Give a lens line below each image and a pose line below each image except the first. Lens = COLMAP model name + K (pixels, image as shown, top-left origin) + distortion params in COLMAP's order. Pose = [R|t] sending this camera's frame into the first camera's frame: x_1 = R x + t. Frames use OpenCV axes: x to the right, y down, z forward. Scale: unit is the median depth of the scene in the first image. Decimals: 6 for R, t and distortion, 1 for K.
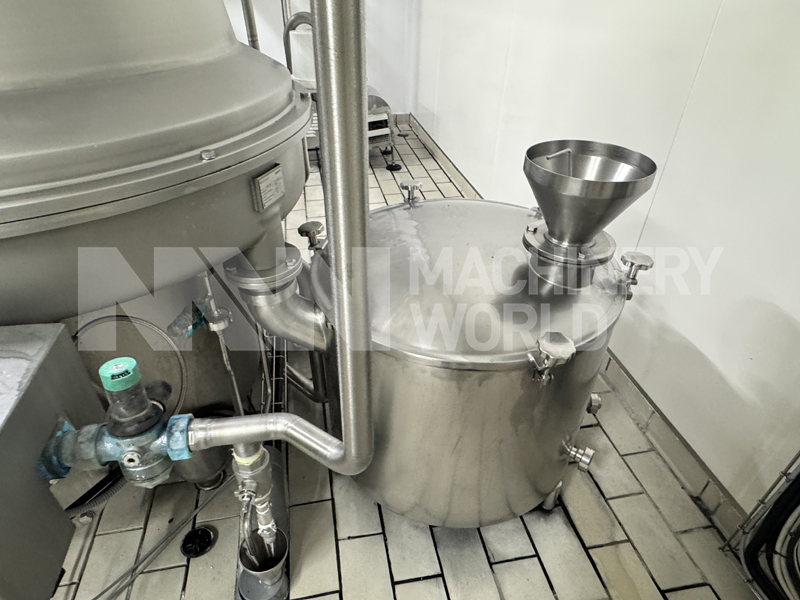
lens RADIAL K [[478.4, 0, 386.8], [0, 478.4, 288.7], [0, 0, 1]] dist [-0.002272, 0.002580]
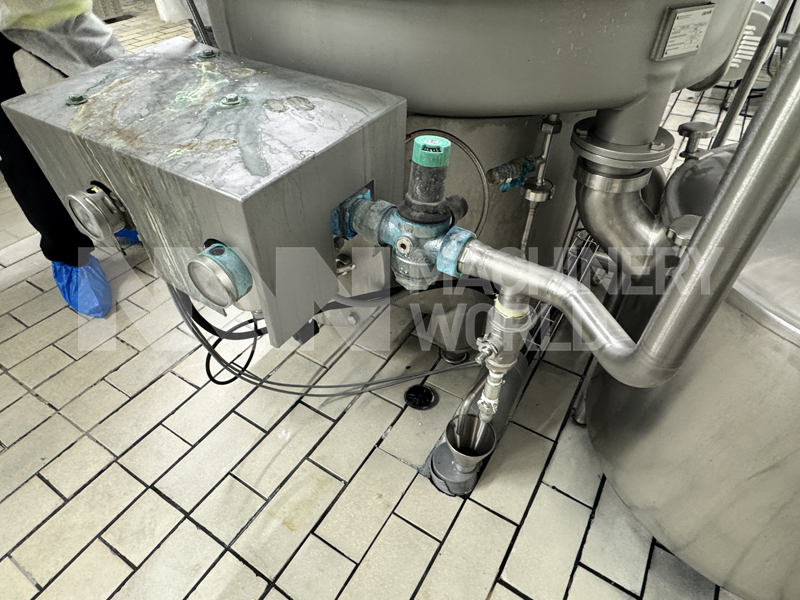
lens RADIAL K [[478.4, 0, 399.6], [0, 478.4, 300.5], [0, 0, 1]] dist [-0.002272, 0.002580]
pose [[0.745211, 0.453421, -0.488948, -0.022988], [-0.387660, 0.891187, 0.235597, 0.164816], [0.542568, 0.013976, 0.839895, 0.146224]]
